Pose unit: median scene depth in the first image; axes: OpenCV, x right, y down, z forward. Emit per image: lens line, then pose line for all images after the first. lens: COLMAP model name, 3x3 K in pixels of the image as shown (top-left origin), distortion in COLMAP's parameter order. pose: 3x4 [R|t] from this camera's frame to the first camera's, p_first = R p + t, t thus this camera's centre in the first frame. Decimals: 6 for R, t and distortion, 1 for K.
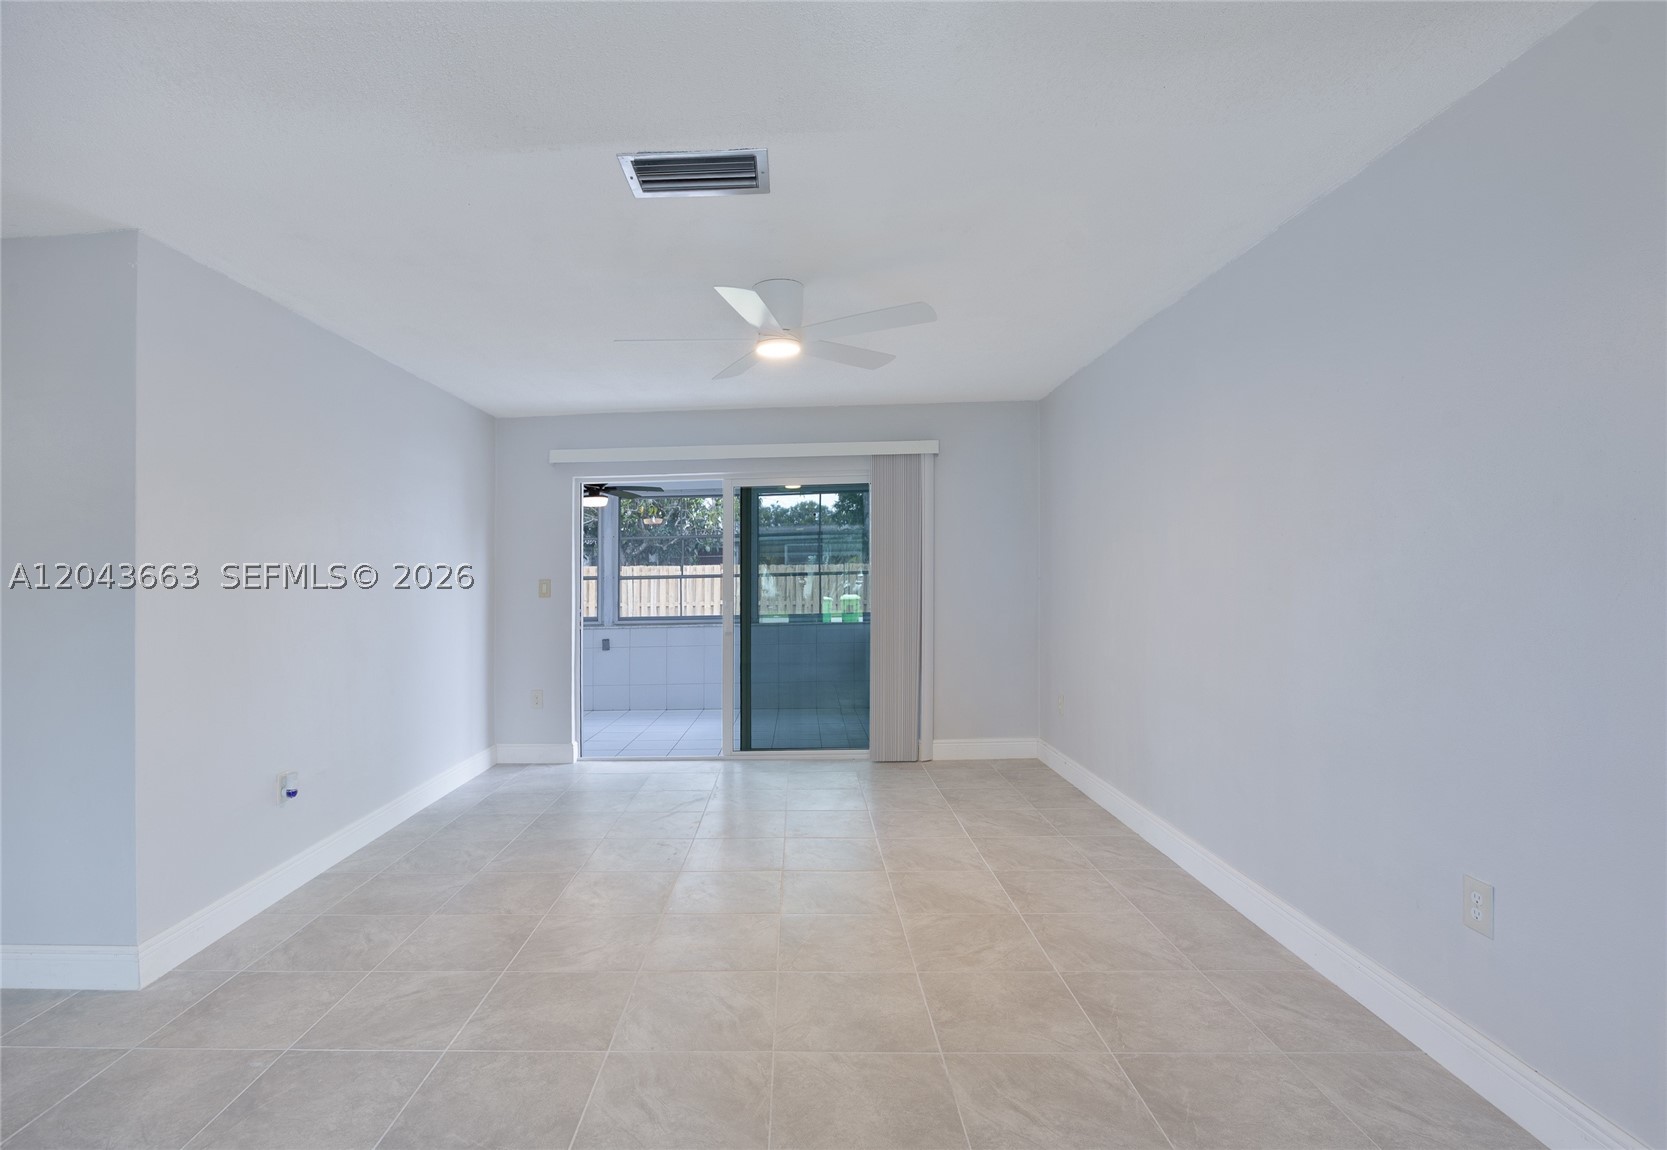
lens RADIAL K [[826.2, 0, 722.2], [0, 826.2, 577.3], [0, 0, 1]] dist [-0.015747, 0.001204]
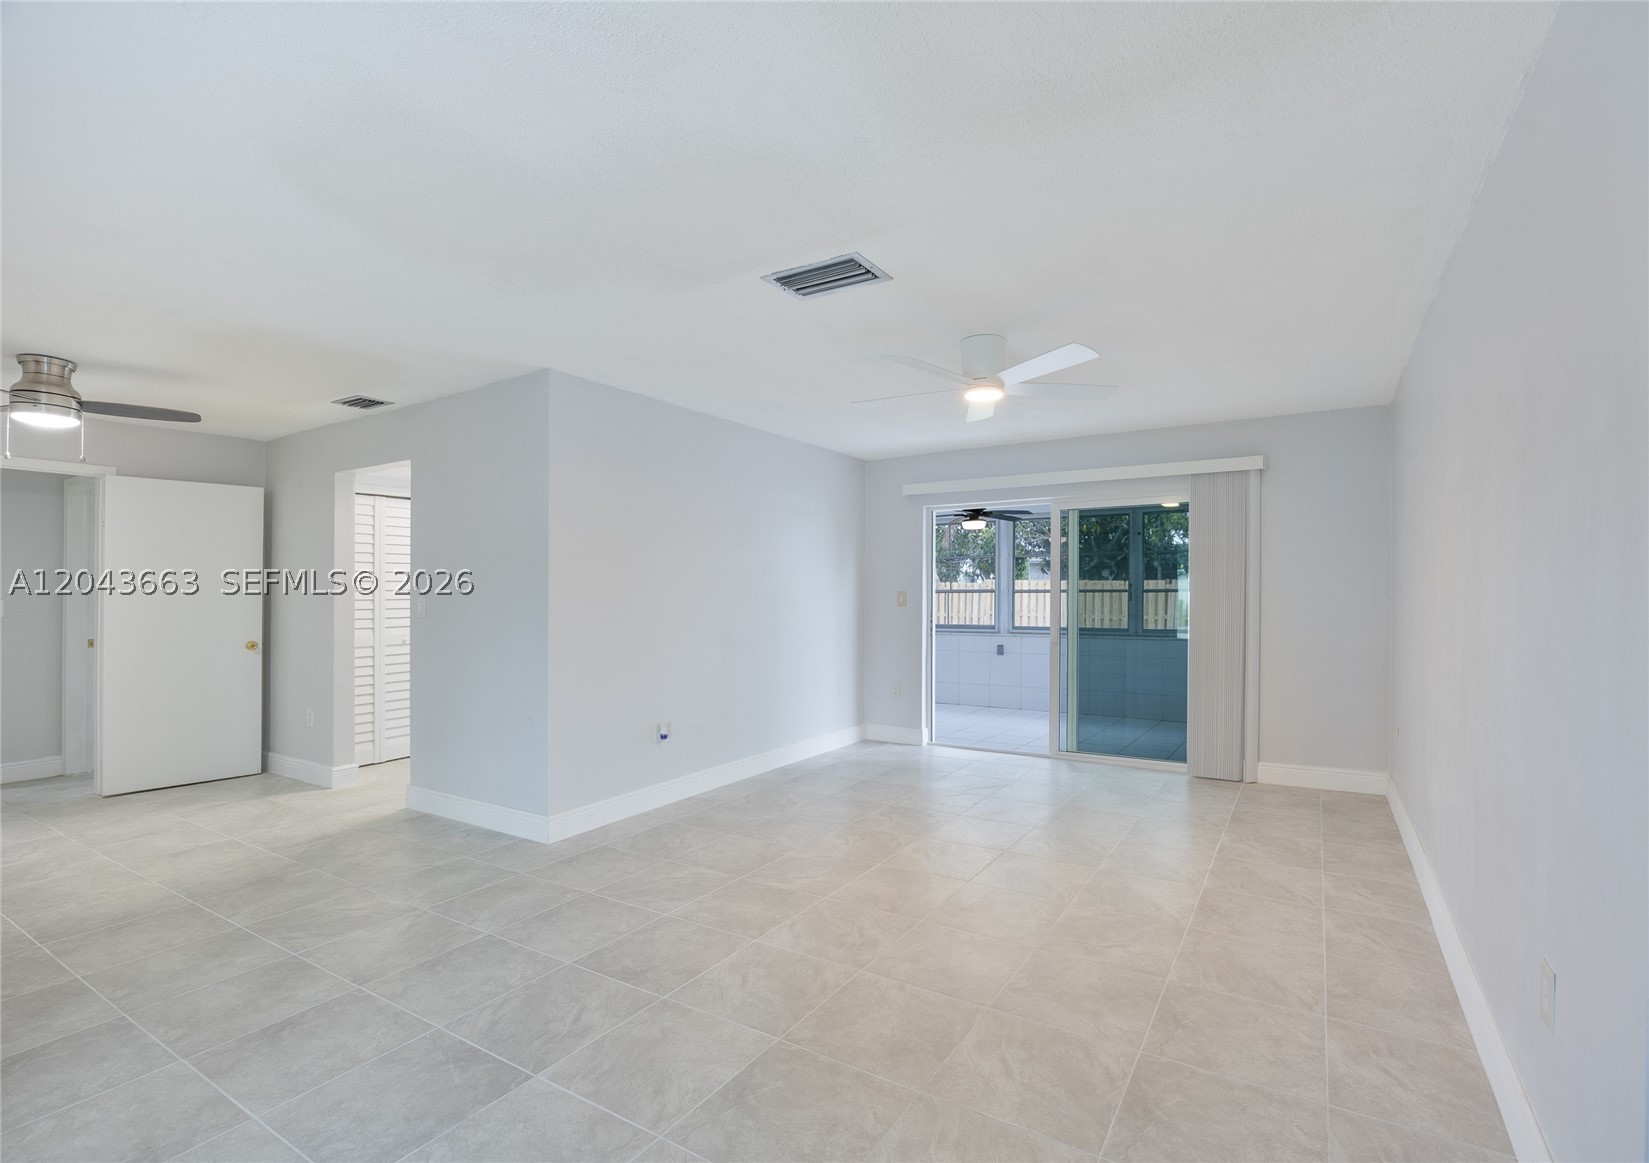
lens RADIAL K [[735.1, 0, 824.5], [0, 735.1, 581.5], [0, 0, 1]] dist [-0.012814, 0.000513]
pose [[0.881897, 0.008687, -0.471362, 0.212245], [-0.013821, 0.999877, -0.007431, -0.002616], [0.471240, 0.013068, 0.881908, -0.007475]]
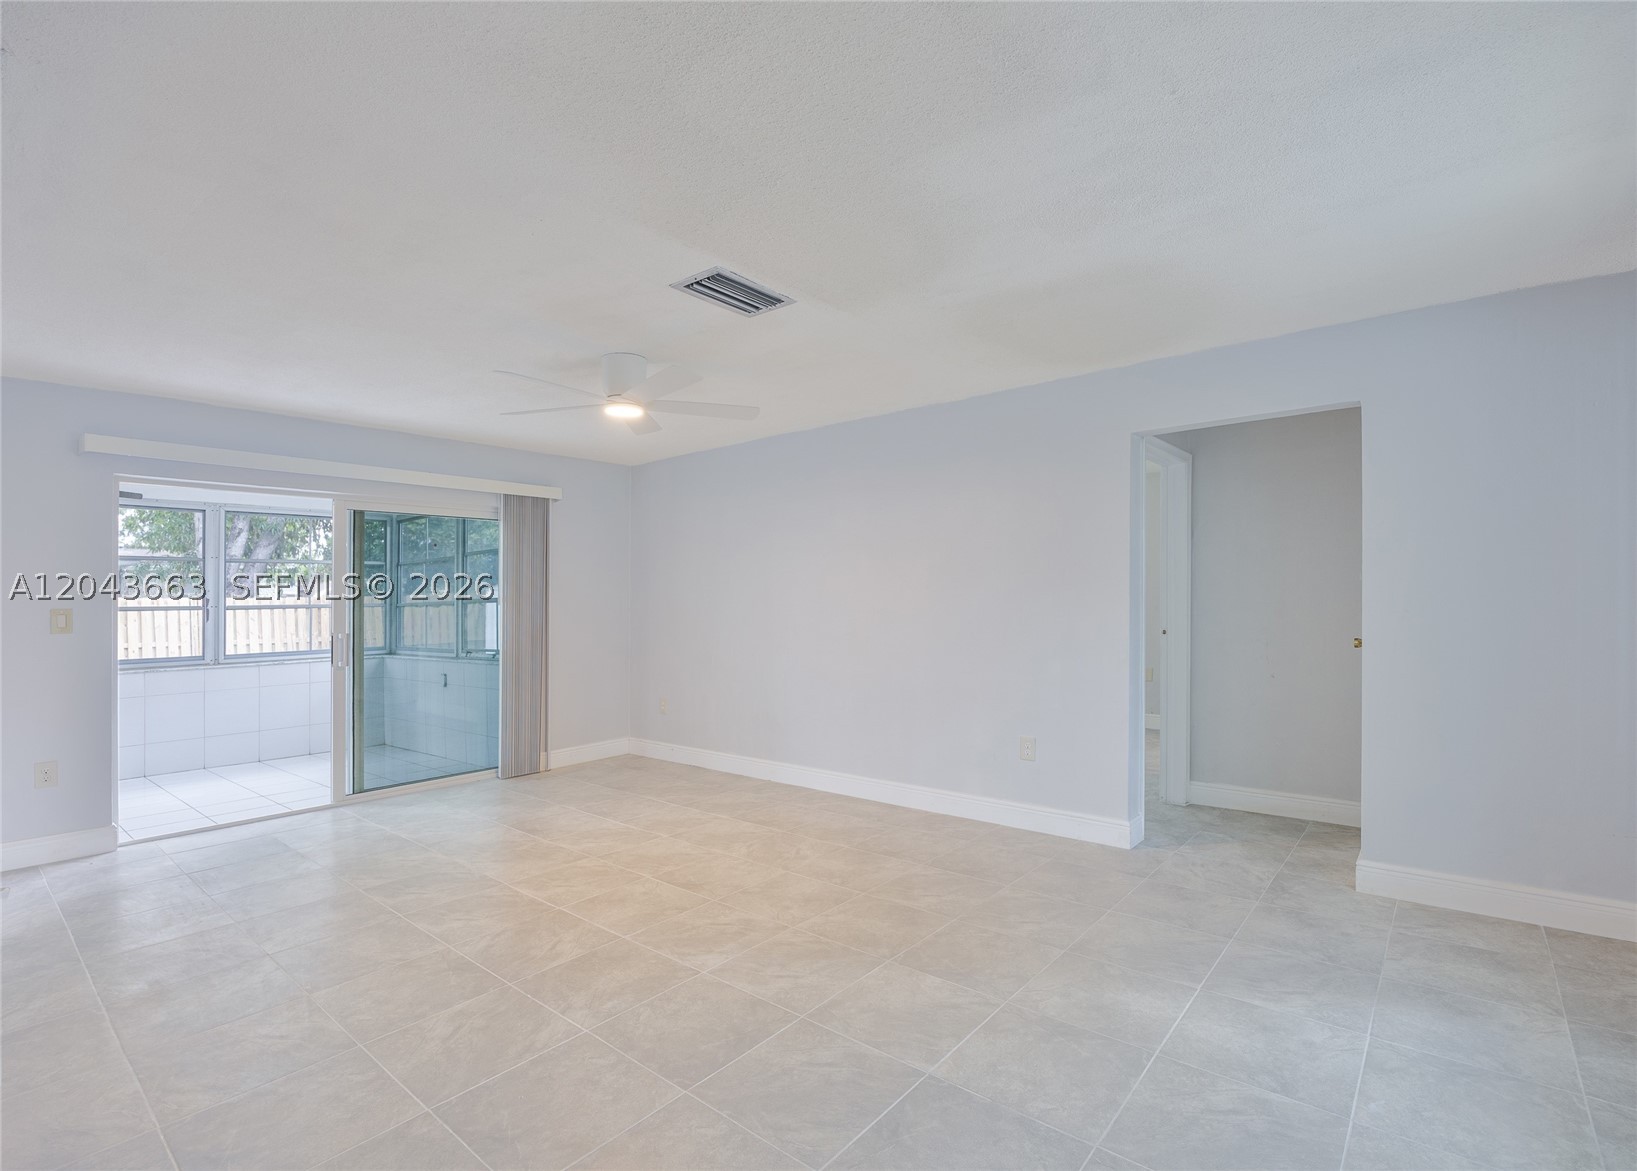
lens RADIAL K [[788.2, 0, 822.5], [0, 788.2, 630.0], [0, 0, 1]] dist [-0.009893, -0.000101]
pose [[0.594107, -0.015370, 0.804239, -0.404332], [0.001039, 0.999831, 0.018340, 0.010291], [-0.804385, -0.010060, 0.594023, 0.054424]]
